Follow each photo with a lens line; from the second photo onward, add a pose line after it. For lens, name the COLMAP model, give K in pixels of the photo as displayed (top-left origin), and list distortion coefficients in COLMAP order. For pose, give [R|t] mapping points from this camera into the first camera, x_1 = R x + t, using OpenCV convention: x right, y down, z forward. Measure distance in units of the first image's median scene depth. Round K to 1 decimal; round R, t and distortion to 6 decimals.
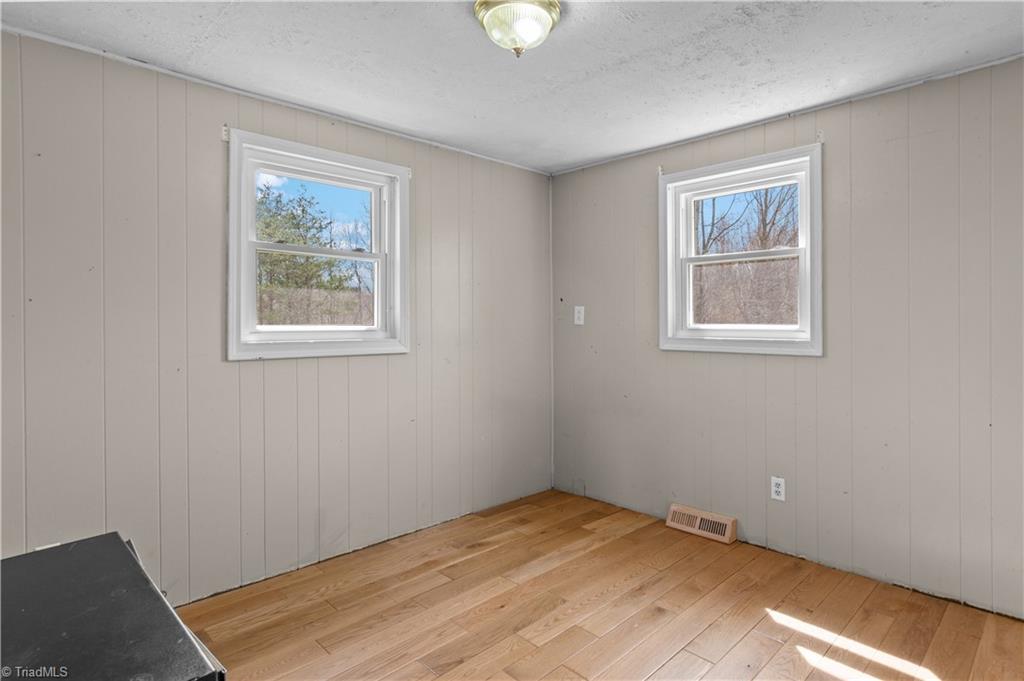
lens RADIAL K [[528.0, 0, 514.2], [0, 528.0, 332.8], [0, 0, 1]] dist [0.003317, 0.001541]
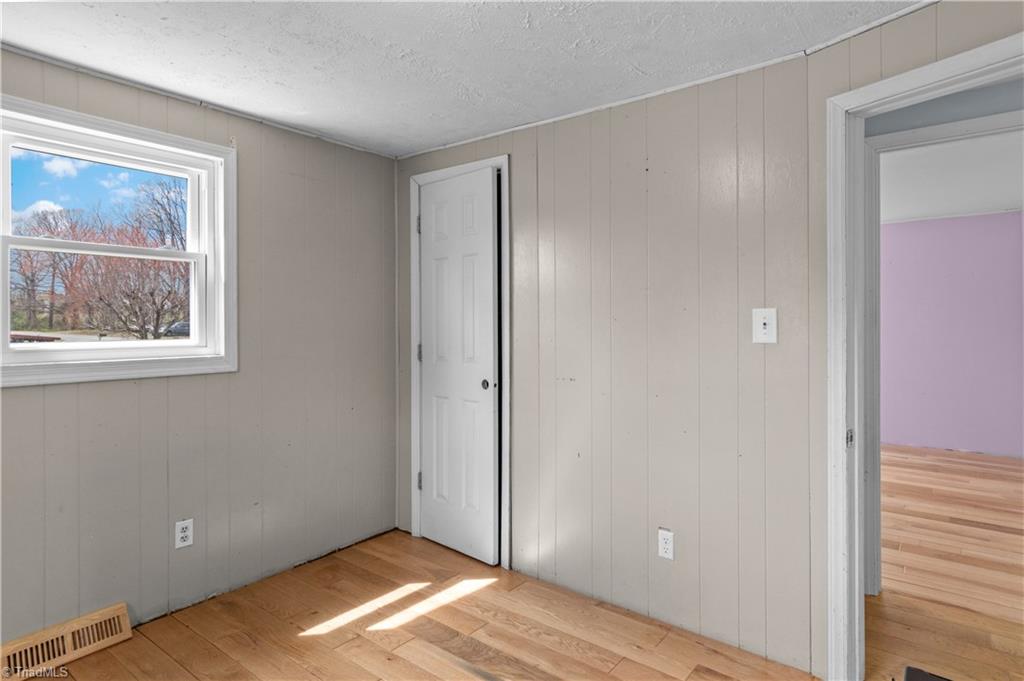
lens RADIAL K [[587.1, 0, 514.6], [0, 587.1, 333.7], [0, 0, 1]] dist [-0.004864, -0.002126]
pose [[-0.135451, -0.012827, 0.990701, -0.548286], [0.032321, 0.999327, 0.017357, -0.026821], [-0.990257, 0.034371, -0.134946, 0.650645]]
